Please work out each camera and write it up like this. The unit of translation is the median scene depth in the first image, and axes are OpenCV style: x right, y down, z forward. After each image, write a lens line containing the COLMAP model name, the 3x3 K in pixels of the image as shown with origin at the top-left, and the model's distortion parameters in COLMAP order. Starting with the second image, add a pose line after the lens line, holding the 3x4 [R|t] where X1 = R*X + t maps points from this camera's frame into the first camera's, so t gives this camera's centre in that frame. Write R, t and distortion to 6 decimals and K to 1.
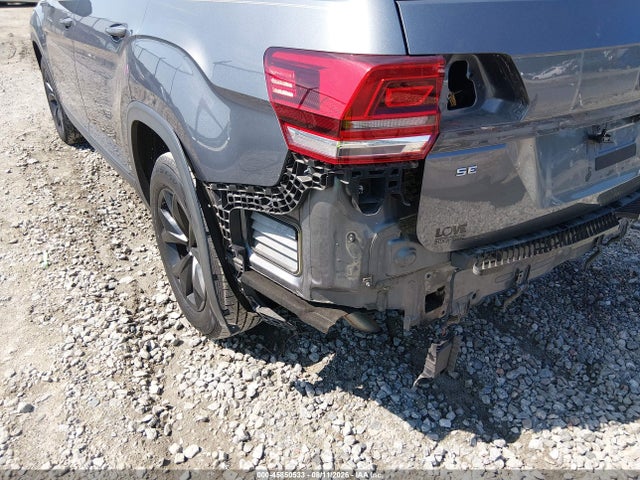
lens RADIAL K [[484.9, 0, 317.4], [0, 484.9, 240.7], [0, 0, 1]] dist [0.086981, -0.149402]
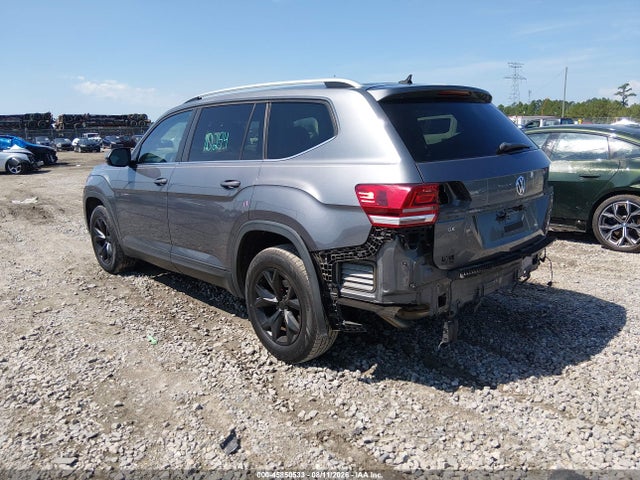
lens RADIAL K [[484.9, 0, 314.8], [0, 484.9, 241.7], [0, 0, 1]] dist [0.086981, -0.149402]
pose [[0.987998, -0.061334, 0.141770, -0.448924], [0.099109, 0.955674, -0.277244, 0.331430], [-0.118482, 0.287967, 0.950283, -0.737386]]
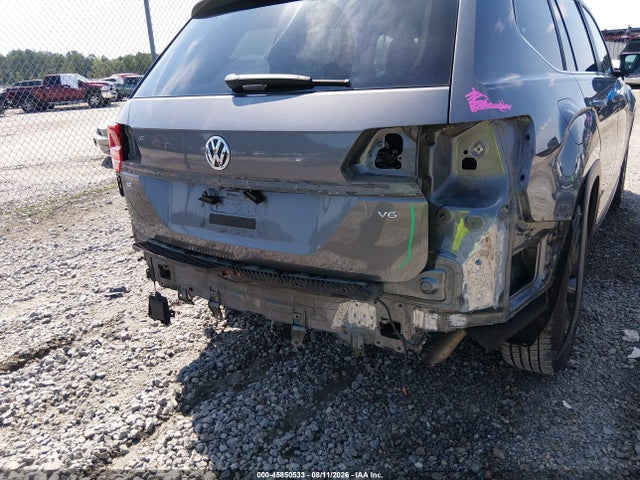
lens RADIAL K [[484.9, 0, 324.3], [0, 484.9, 239.8], [0, 0, 1]] dist [0.086981, -0.149402]
pose [[0.376154, 0.278169, -0.883816, 1.586185], [-0.400513, 0.908966, 0.115626, -0.321808], [0.835522, 0.310487, 0.453322, 0.580394]]
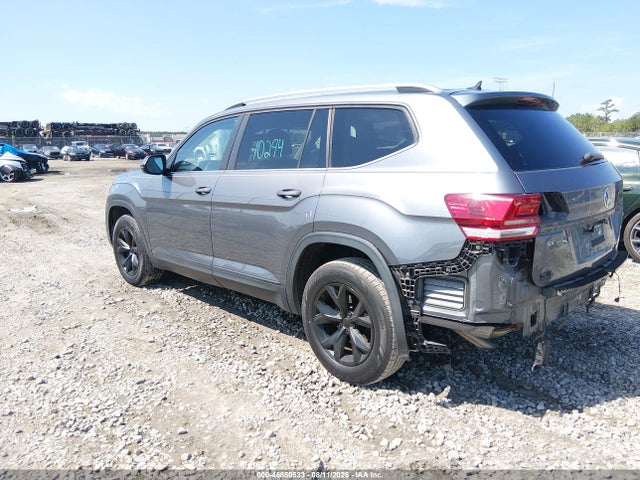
lens RADIAL K [[484.9, 0, 316.6], [0, 484.9, 243.0], [0, 0, 1]] dist [0.086981, -0.149402]
pose [[0.983592, -0.052247, 0.172677, -0.734862], [0.101932, 0.950672, -0.292972, 0.261094], [-0.148852, 0.305767, 0.940399, -0.591999]]
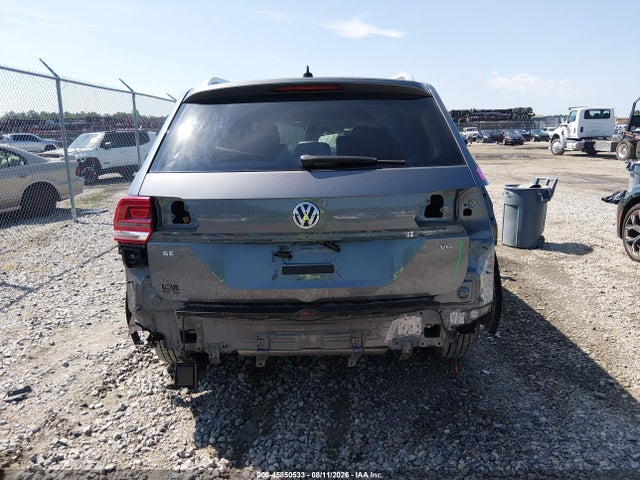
lens RADIAL K [[484.9, 0, 320.1], [0, 484.9, 239.2], [0, 0, 1]] dist [0.086981, -0.149402]
pose [[0.825414, 0.100196, -0.555565, 1.291072], [-0.255784, 0.943687, -0.209830, 0.037964], [0.503256, 0.315301, 0.804561, -0.184652]]
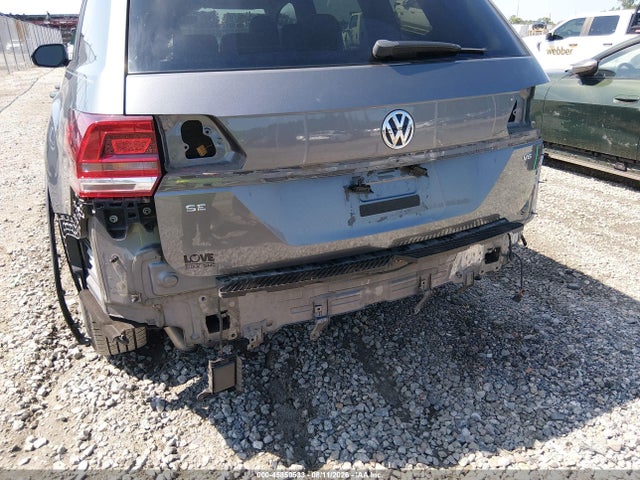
lens RADIAL K [[484.9, 0, 318.2], [0, 484.9, 241.2], [0, 0, 1]] dist [0.086981, -0.149402]
pose [[0.986153, 0.048206, -0.158679, 0.555157], [-0.065474, 0.992266, -0.105458, 0.032789], [0.152368, 0.114387, 0.981682, -0.092664]]
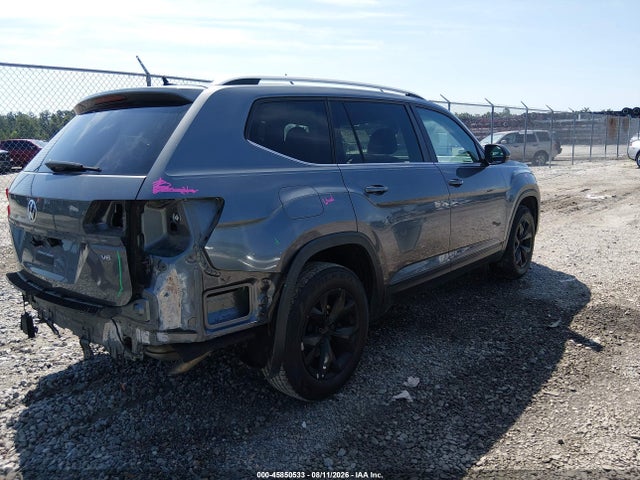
lens RADIAL K [[484.9, 0, 323.7], [0, 484.9, 236.4], [0, 0, 1]] dist [0.086981, -0.149402]
pose [[0.261246, 0.177453, -0.948821, 2.217038], [-0.448522, 0.892714, 0.043465, -0.673273], [0.854739, 0.414212, 0.312810, 1.122320]]
